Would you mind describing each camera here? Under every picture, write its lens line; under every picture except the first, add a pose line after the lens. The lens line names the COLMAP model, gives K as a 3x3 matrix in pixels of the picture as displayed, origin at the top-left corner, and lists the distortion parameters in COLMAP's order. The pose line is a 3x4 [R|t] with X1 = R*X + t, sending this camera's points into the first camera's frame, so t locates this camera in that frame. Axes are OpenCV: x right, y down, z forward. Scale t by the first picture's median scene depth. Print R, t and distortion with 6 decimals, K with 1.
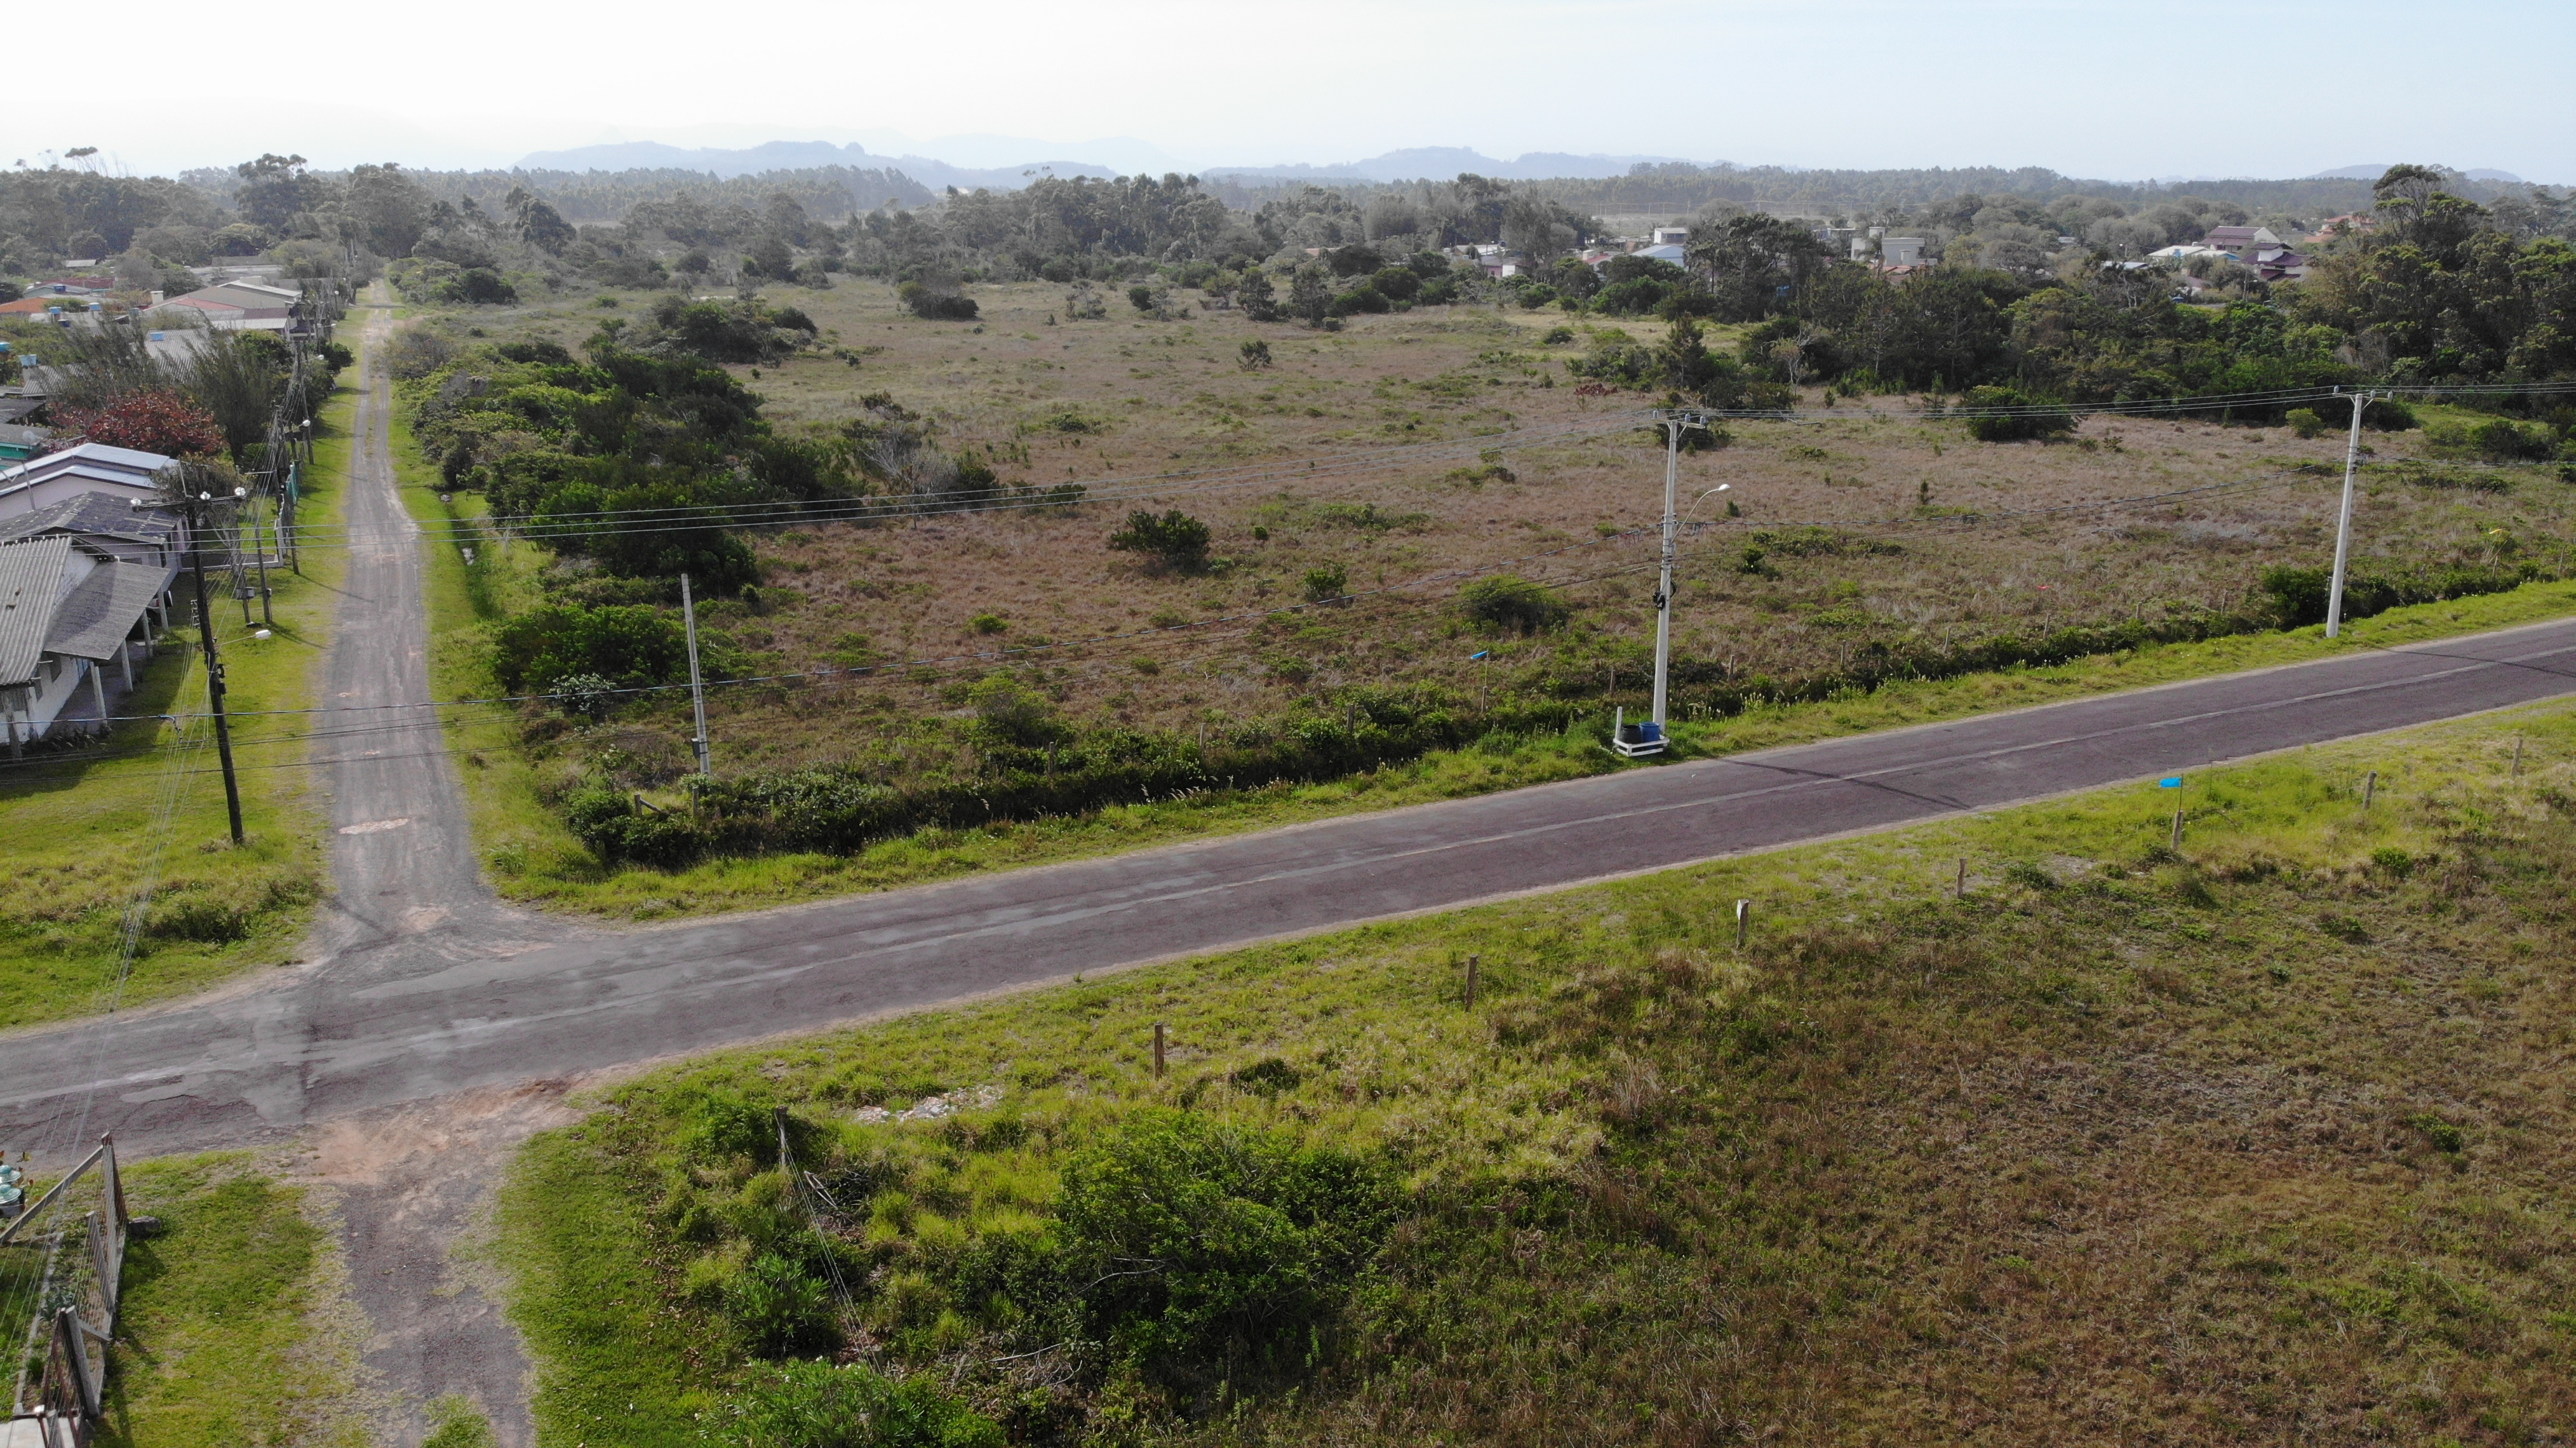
lens RADIAL K [[1833.9, 0, 1278.9], [0, 1833.9, 705.7], [0, 0, 1]] dist [0.108968, -0.233837]
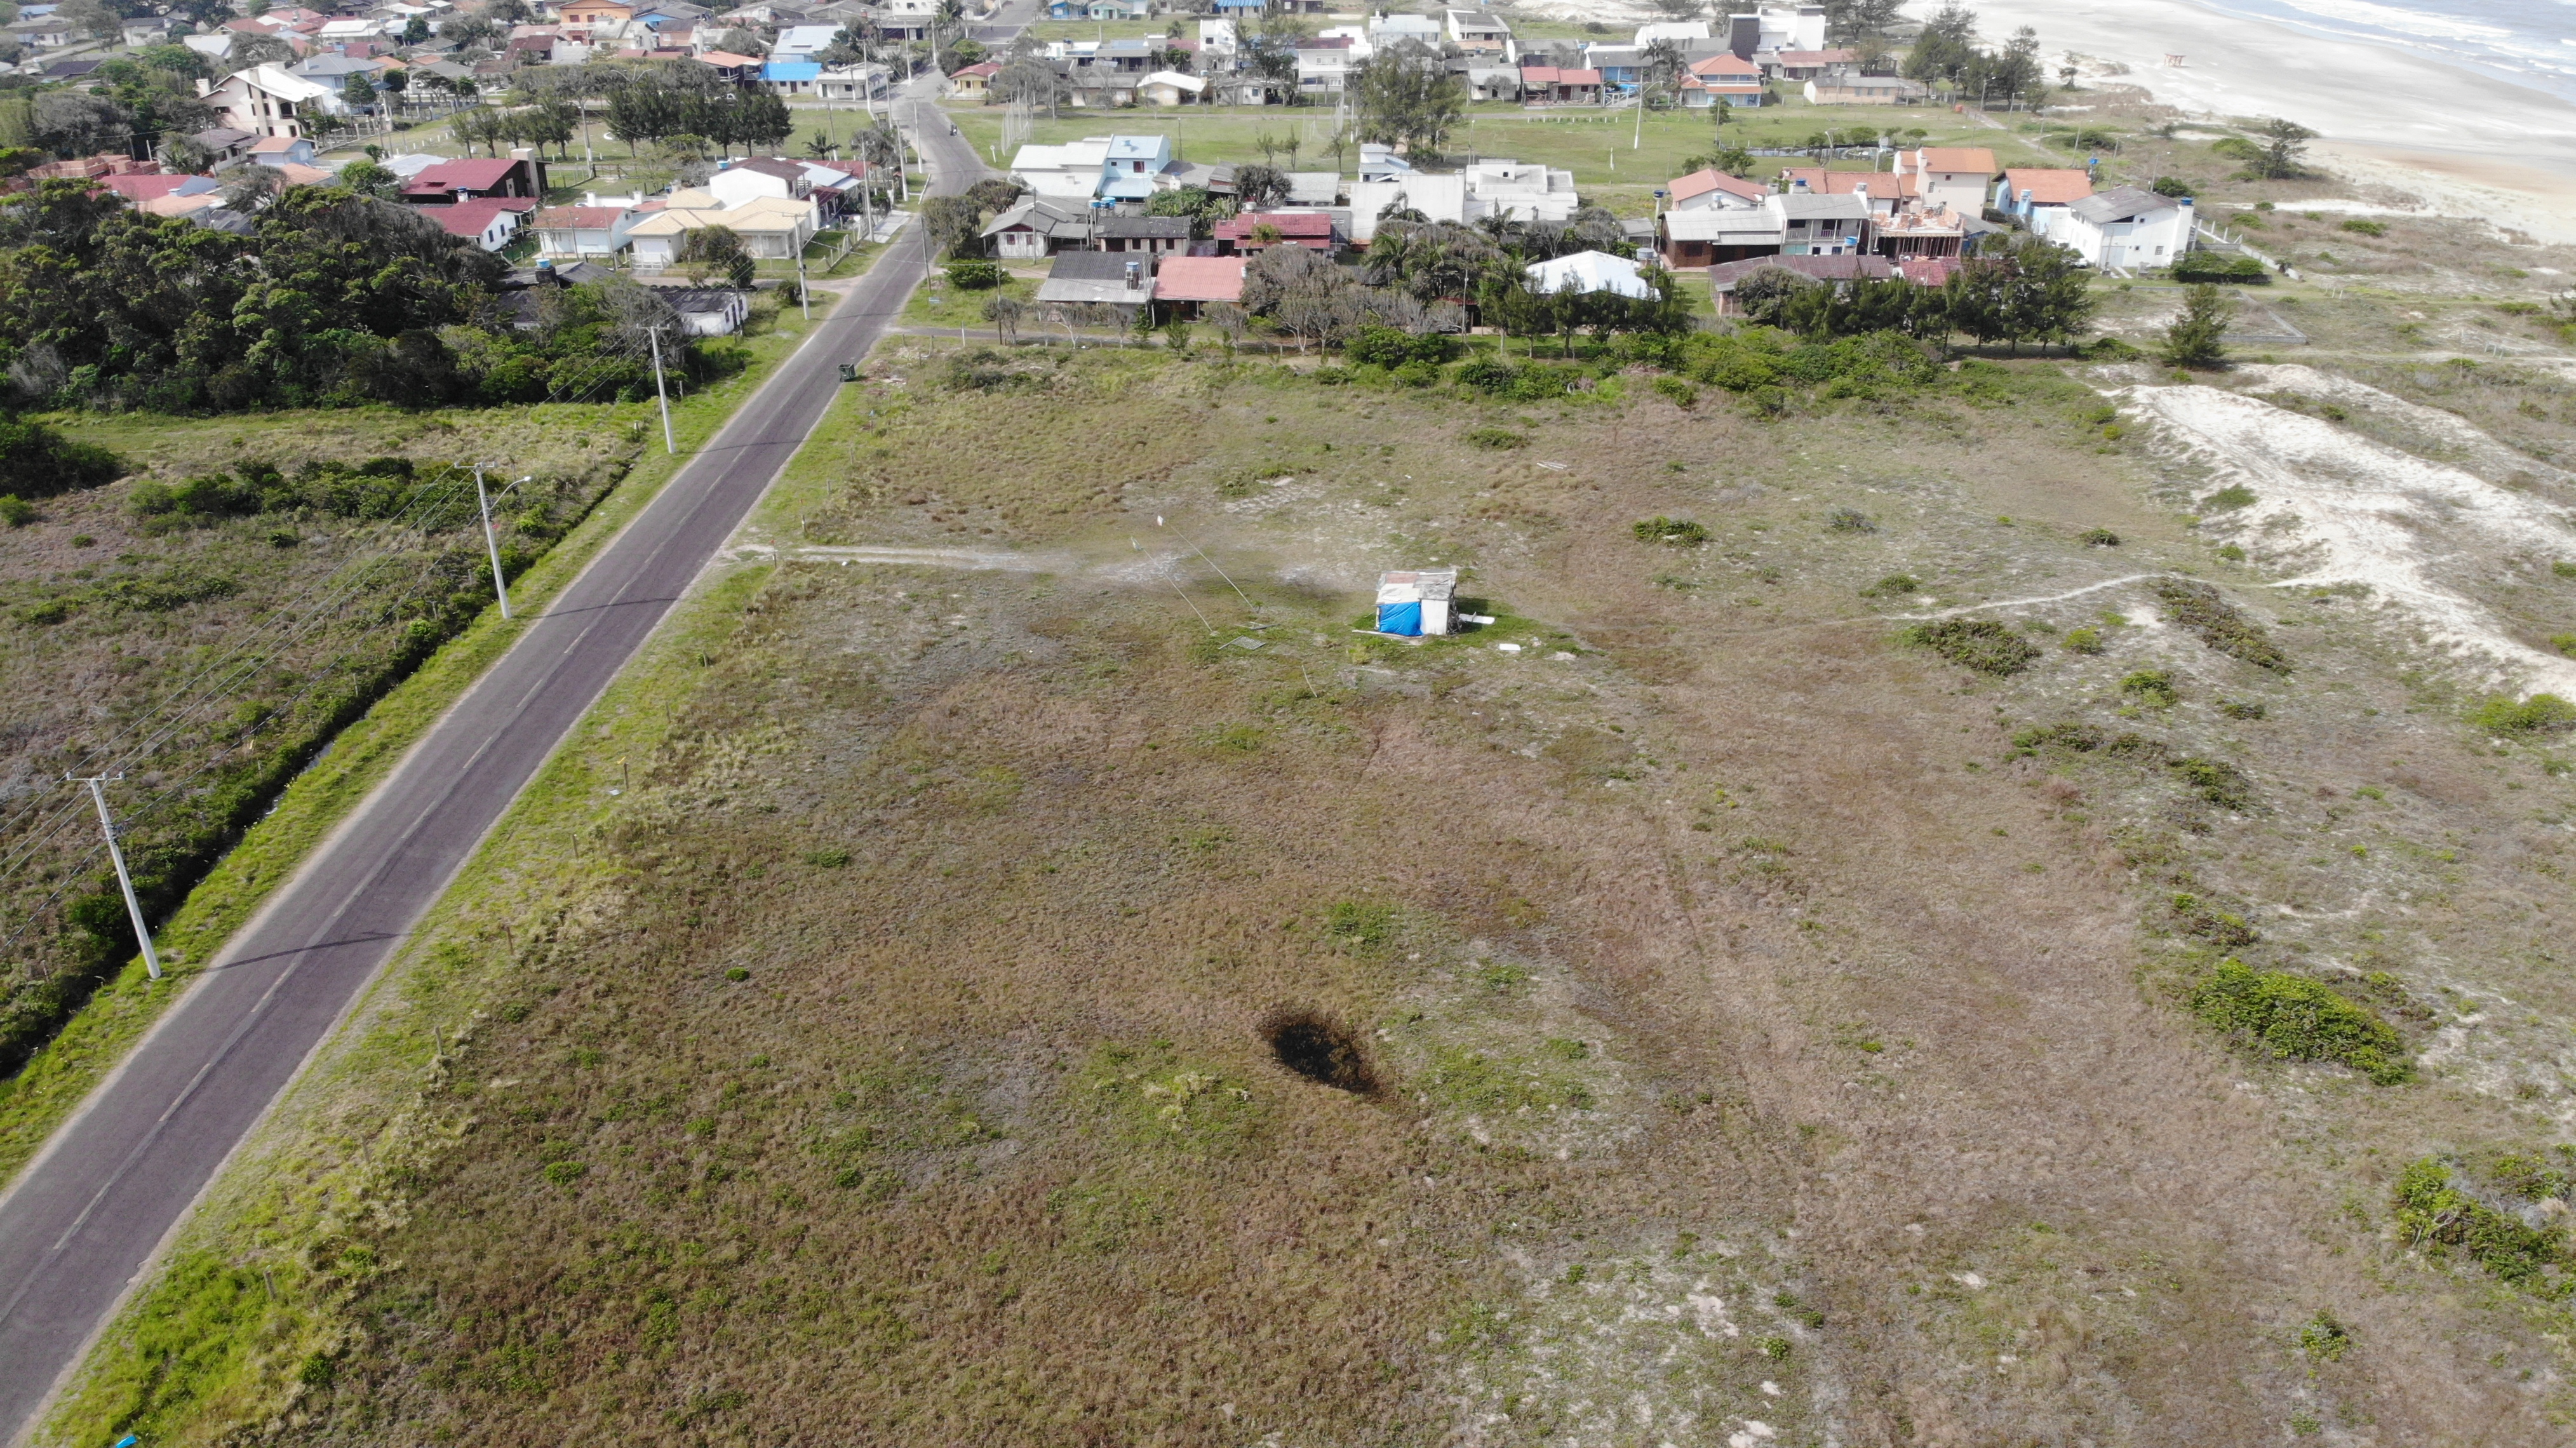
lens RADIAL K [[1919.8, 0, 1270.1], [0, 1919.8, 704.6], [0, 0, 1]] dist [0.038705, -0.162359]
pose [[0.462344, -0.402540, 0.790063, 0.056955], [0.243357, 0.914406, 0.323481, -0.327403], [-0.852652, 0.042708, 0.520730, -0.099771]]
